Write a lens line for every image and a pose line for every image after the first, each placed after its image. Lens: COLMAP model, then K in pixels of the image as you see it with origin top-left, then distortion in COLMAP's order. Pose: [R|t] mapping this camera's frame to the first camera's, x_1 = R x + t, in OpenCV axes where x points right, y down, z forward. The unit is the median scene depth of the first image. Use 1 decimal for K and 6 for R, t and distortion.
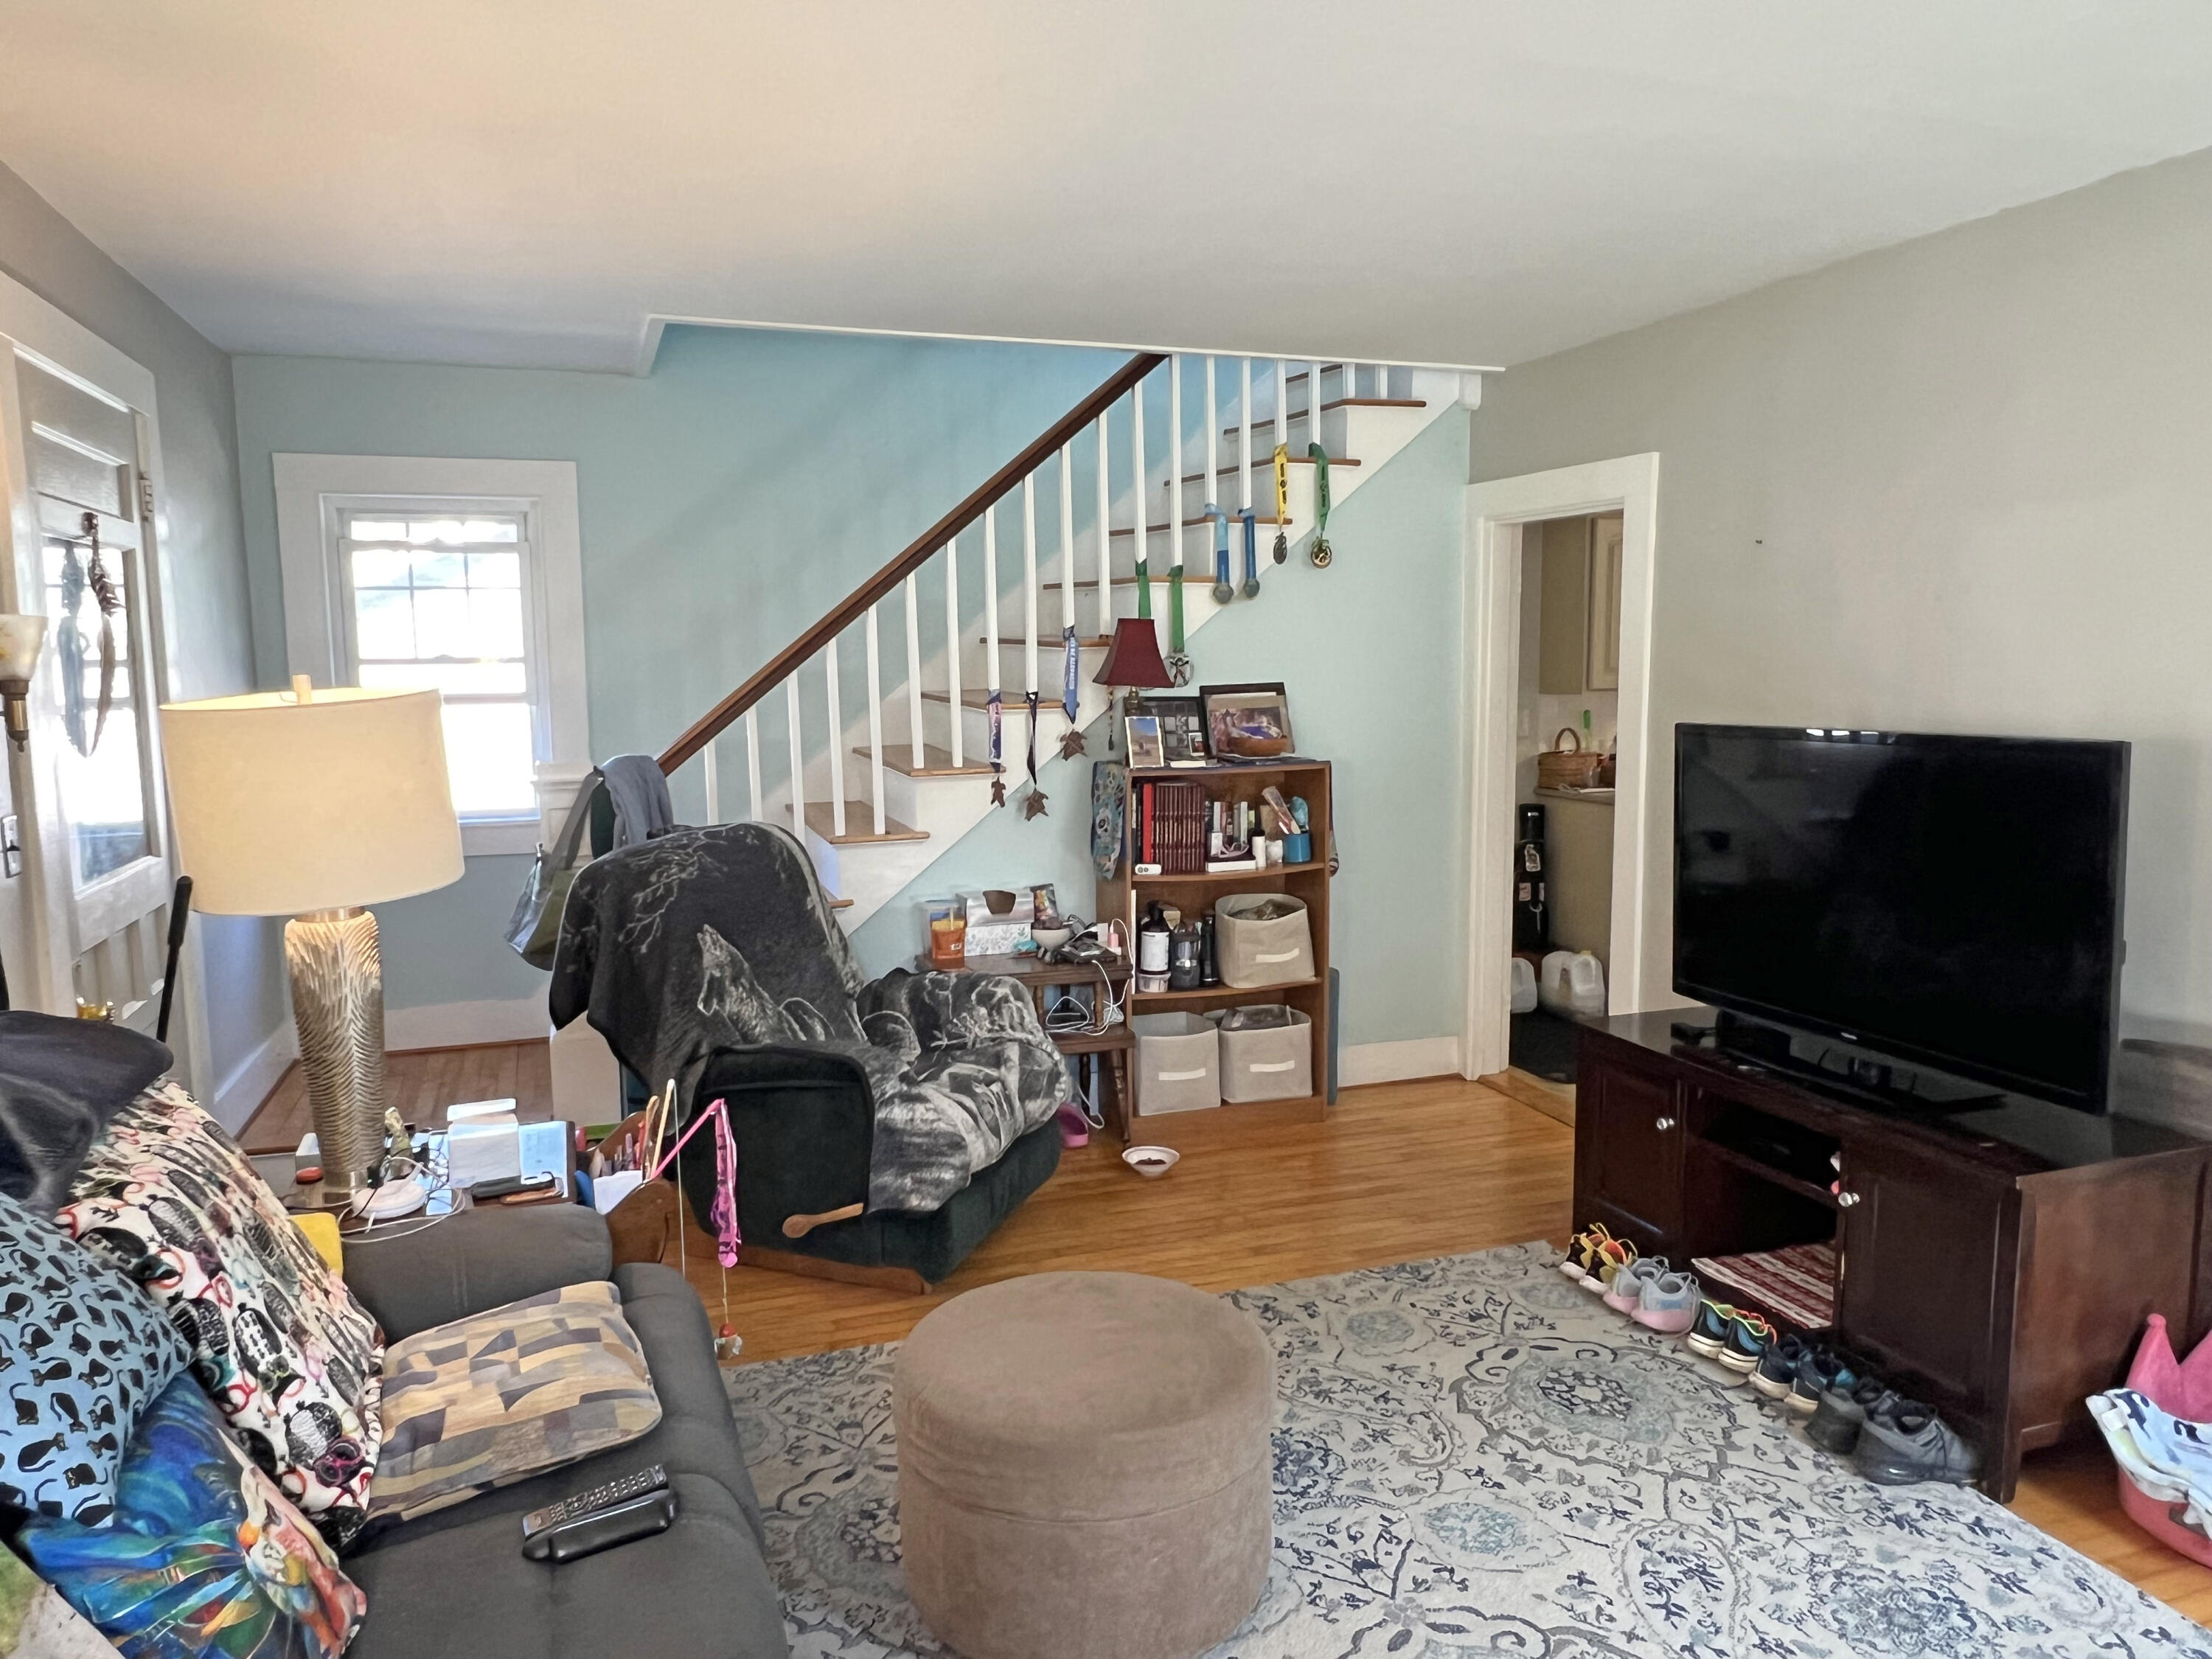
lens RADIAL K [[1499.0, 0, 1093.1], [0, 1499.0, 837.8], [0, 0, 1]] dist [-0.004267, -0.002157]
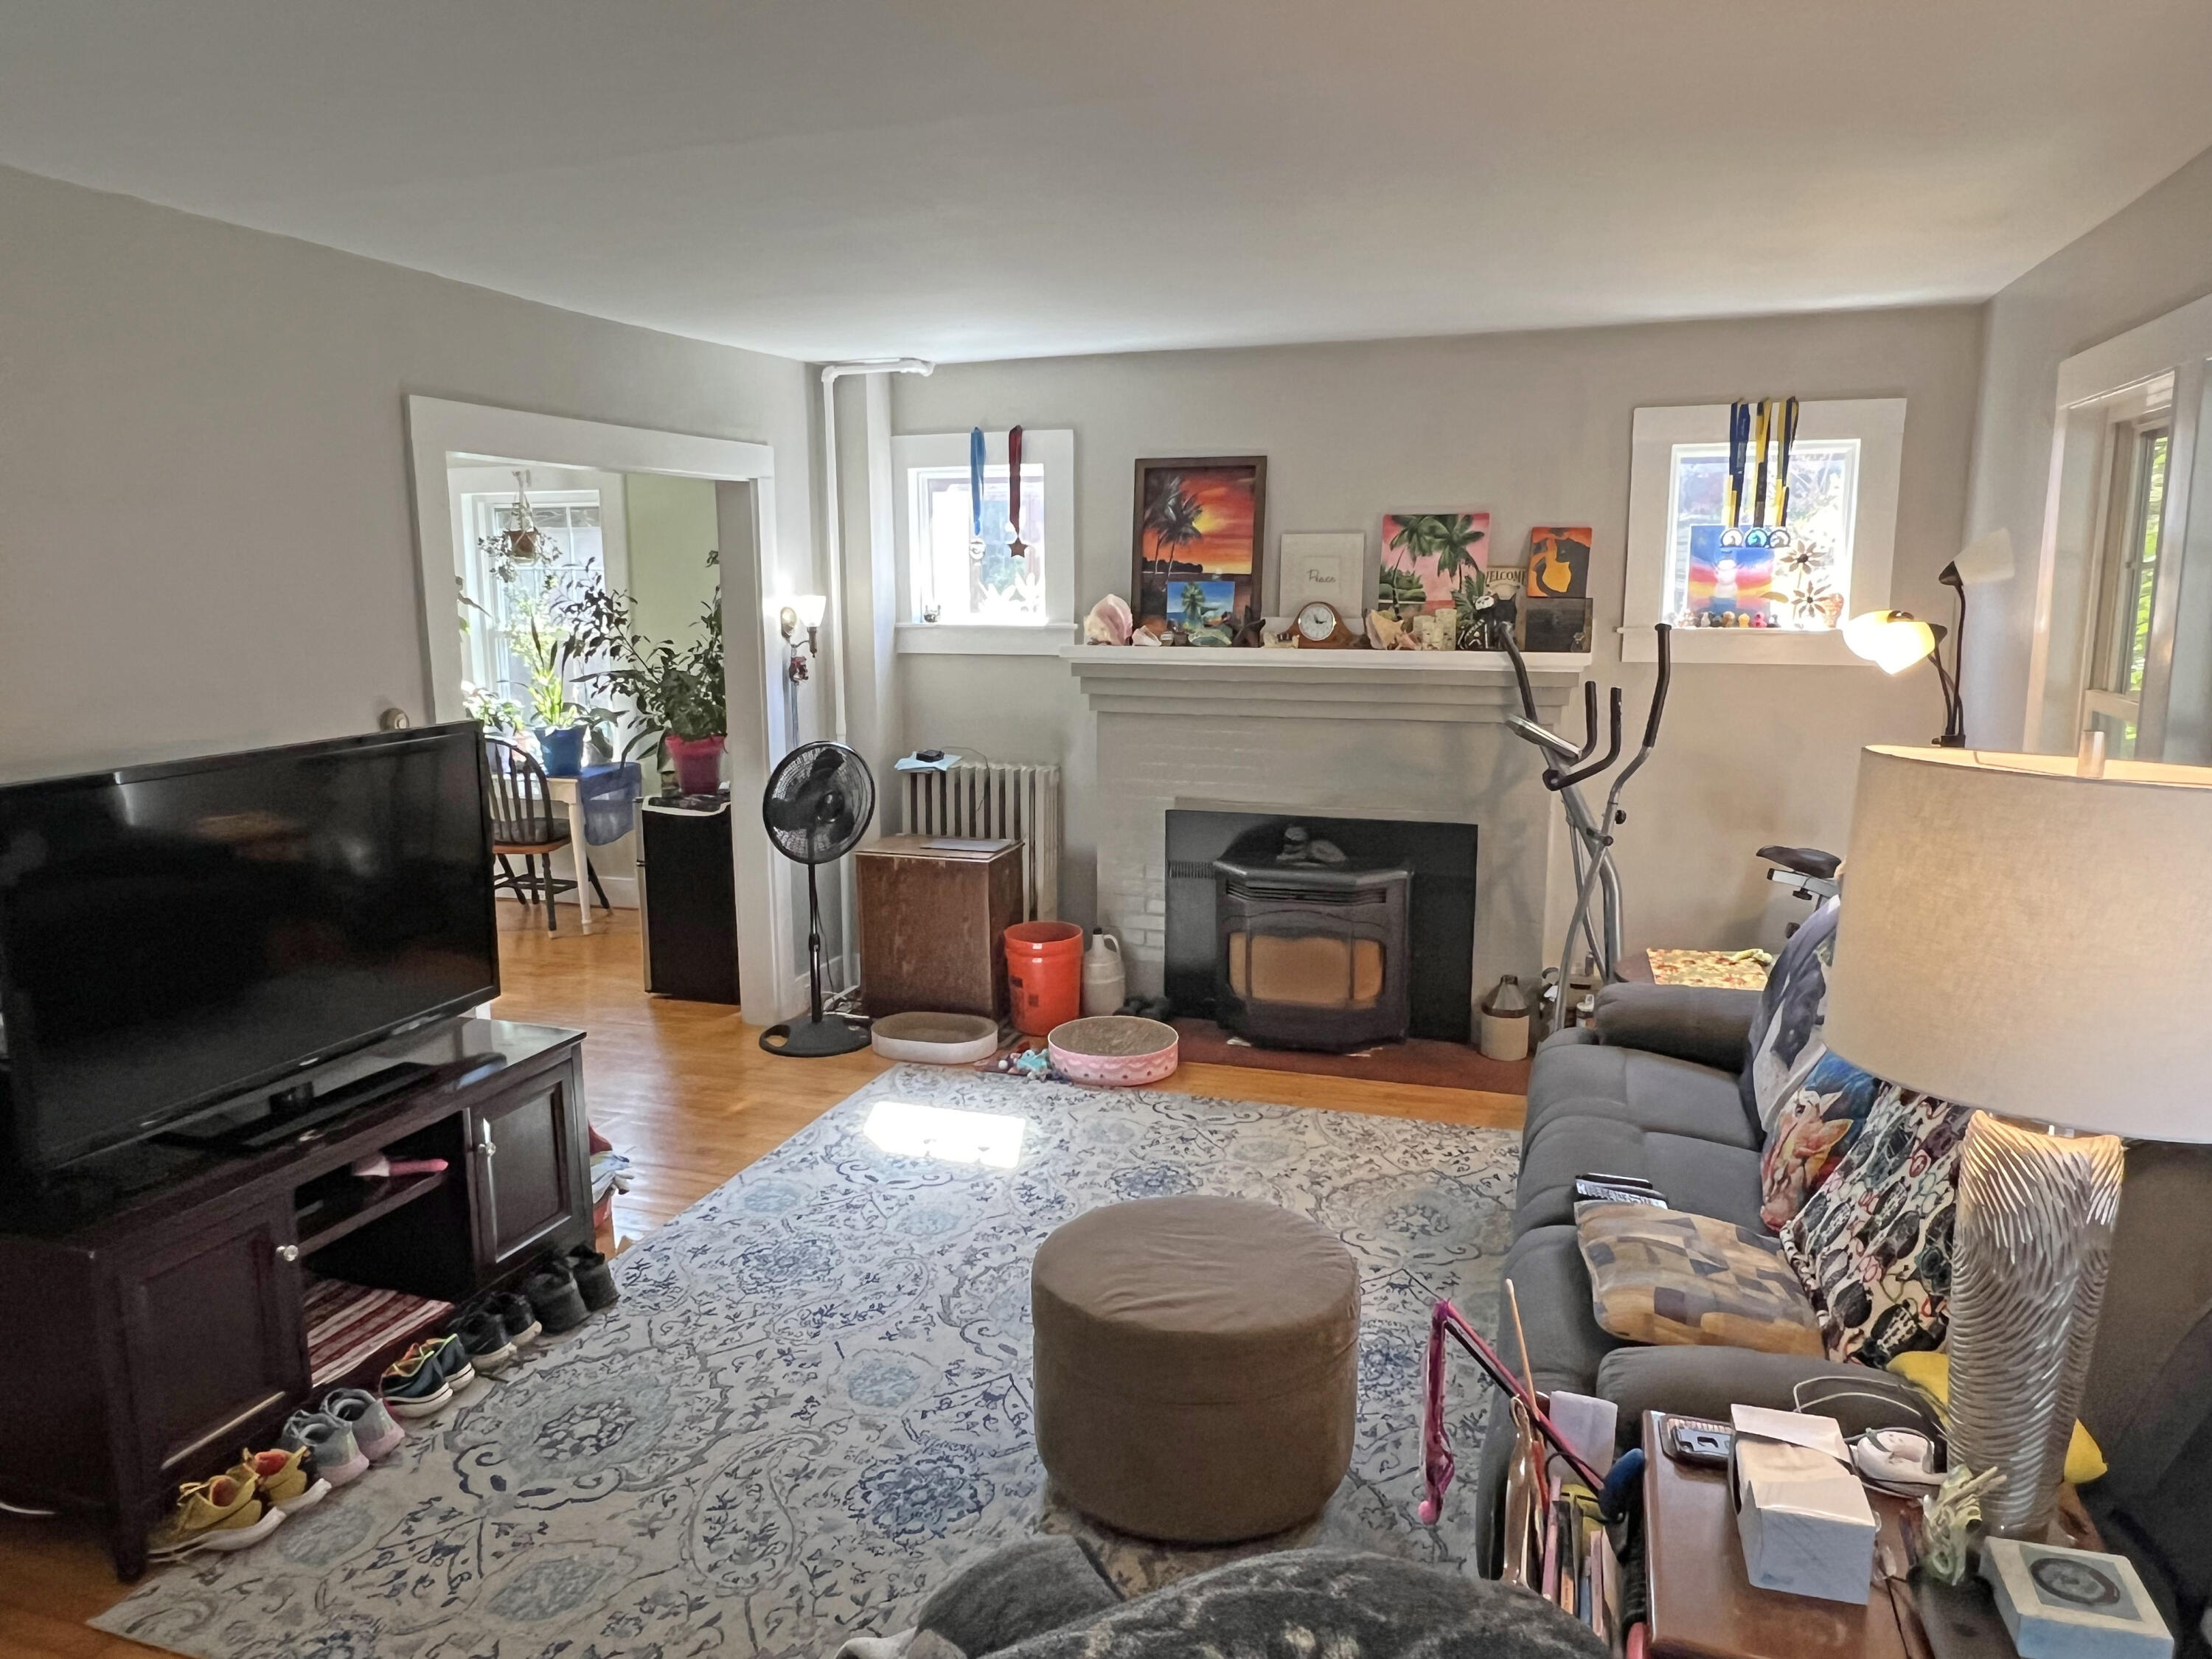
lens RADIAL K [[1499.0, 0, 1093.1], [0, 1499.0, 837.8], [0, 0, 1]] dist [-0.004267, -0.002157]
pose [[-0.789667, -0.090286, 0.606857, -0.506662], [0.085783, 0.963150, 0.254917, -0.226755], [-0.607510, 0.253357, -0.752823, 1.509100]]
